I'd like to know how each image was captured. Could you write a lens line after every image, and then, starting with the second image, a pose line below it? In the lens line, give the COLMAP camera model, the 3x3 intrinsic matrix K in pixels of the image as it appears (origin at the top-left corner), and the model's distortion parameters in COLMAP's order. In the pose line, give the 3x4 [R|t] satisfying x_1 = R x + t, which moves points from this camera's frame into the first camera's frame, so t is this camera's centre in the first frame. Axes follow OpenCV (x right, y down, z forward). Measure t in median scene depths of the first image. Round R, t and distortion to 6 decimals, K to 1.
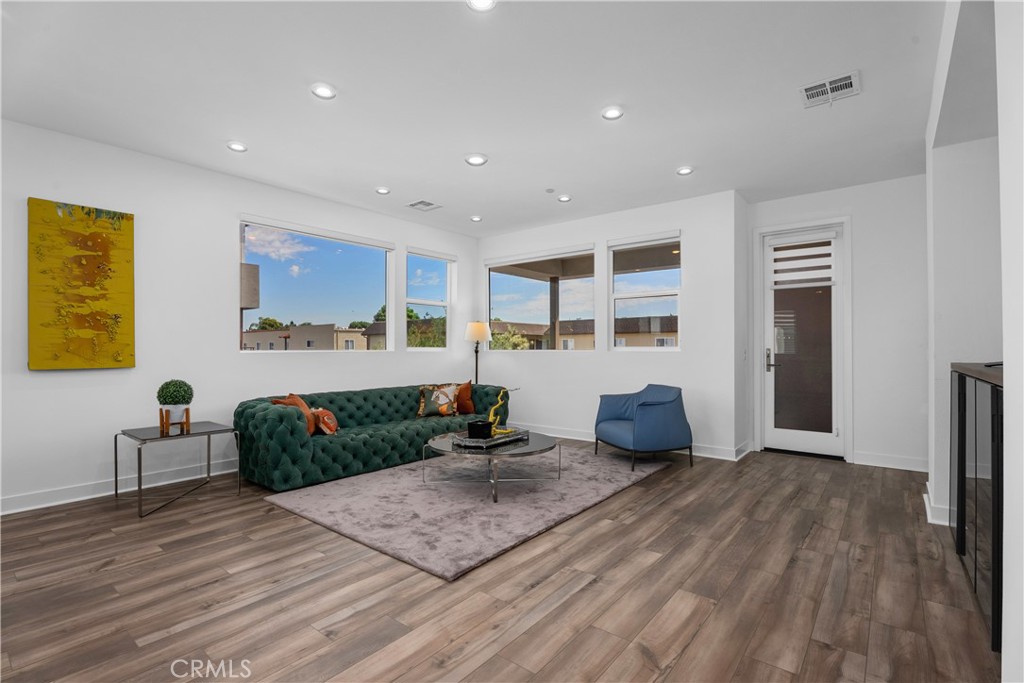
lens RADIAL K [[476.9, 0, 512.0], [0, 476.9, 341.5], [0, 0, 1]] dist [-0.018602, -0.001916]
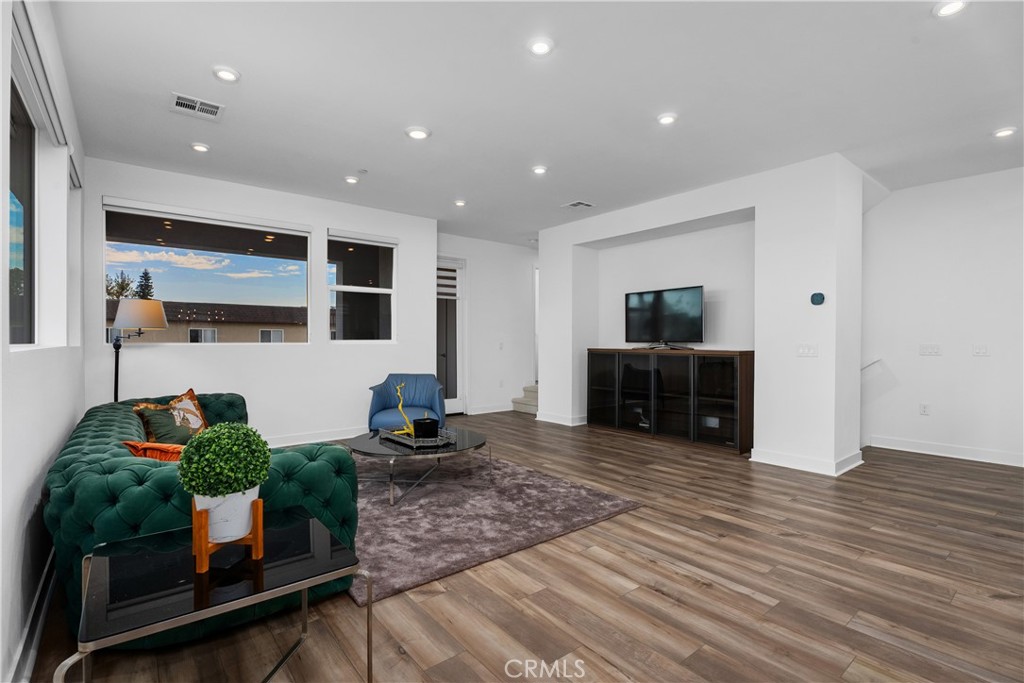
lens RADIAL K [[476.9, 0, 512.0], [0, 476.9, 341.5], [0, 0, 1]] dist [-0.018602, -0.001916]
pose [[0.216980, 0.000149, 0.976176, -1.312400], [-0.014138, 0.999896, 0.002990, 0.013161], [-0.976074, -0.014450, 0.216959, 0.885773]]
